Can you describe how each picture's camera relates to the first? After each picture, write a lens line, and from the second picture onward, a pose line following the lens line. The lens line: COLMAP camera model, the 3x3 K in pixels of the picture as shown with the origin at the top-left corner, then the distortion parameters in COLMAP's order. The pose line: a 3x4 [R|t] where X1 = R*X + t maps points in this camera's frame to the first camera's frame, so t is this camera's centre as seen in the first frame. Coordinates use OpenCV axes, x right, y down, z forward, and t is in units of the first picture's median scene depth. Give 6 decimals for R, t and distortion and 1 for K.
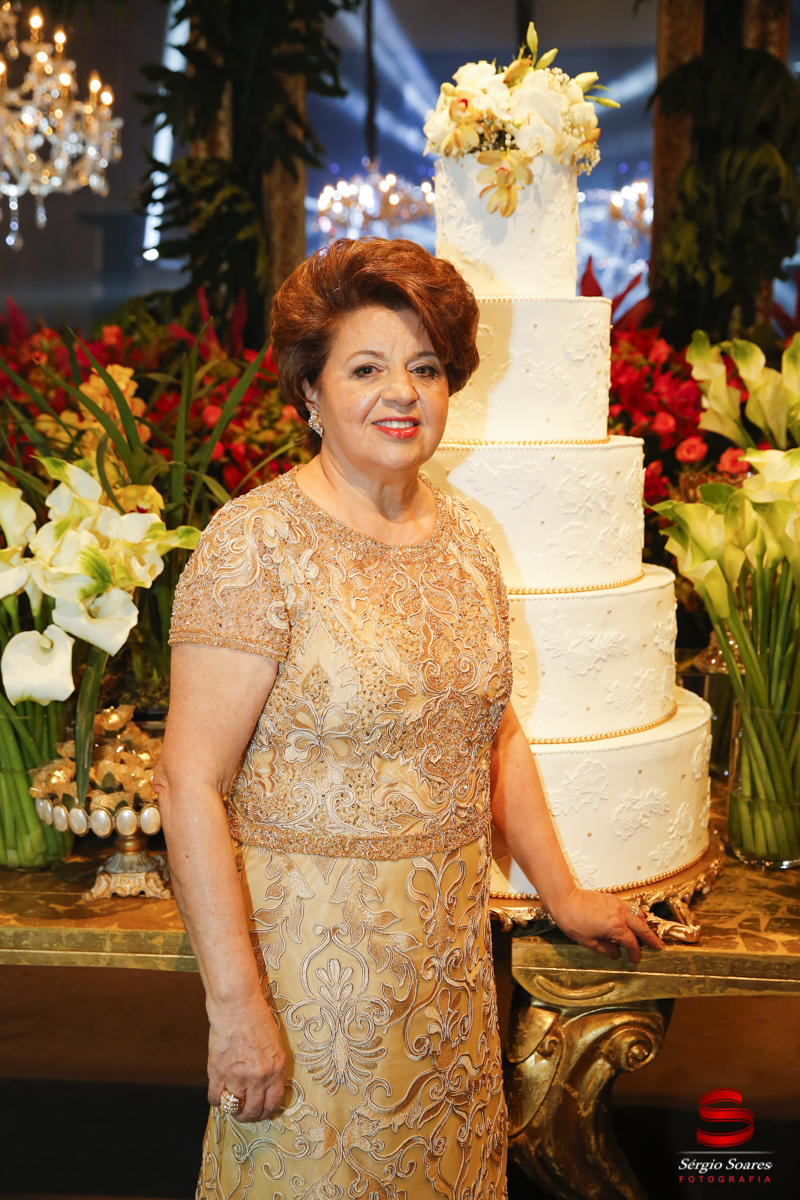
lens RADIAL K [[1560.6, 0, 398.4], [0, 1560.6, 601.0], [0, 0, 1]] dist [0.119678, 0.000000]
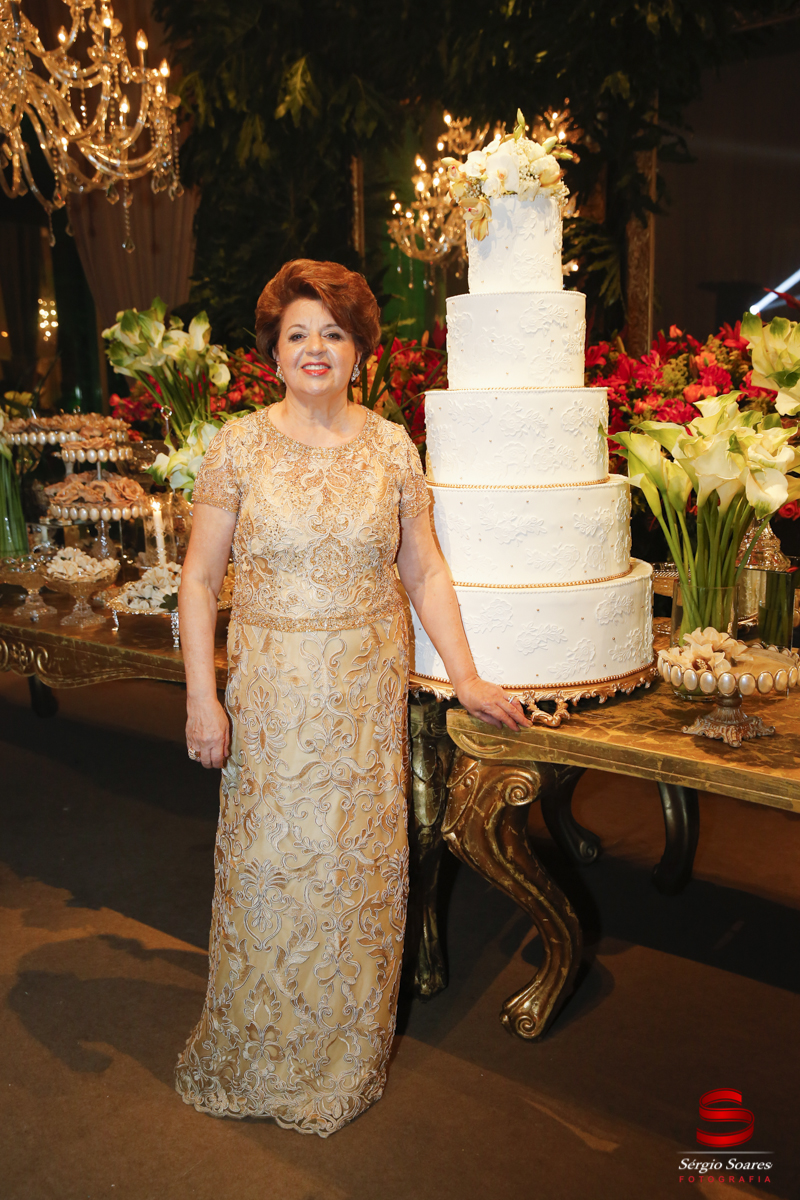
lens RADIAL K [[1039.9, 0, 400.4], [0, 1039.9, 598.8], [0, 0, 1]] dist [0.007713, 0.000759]
pose [[0.841422, 0.078917, -0.534585, 0.584720], [-0.061502, 0.996836, 0.050353, 0.058010], [0.536867, -0.009490, 0.843613, 0.106235]]
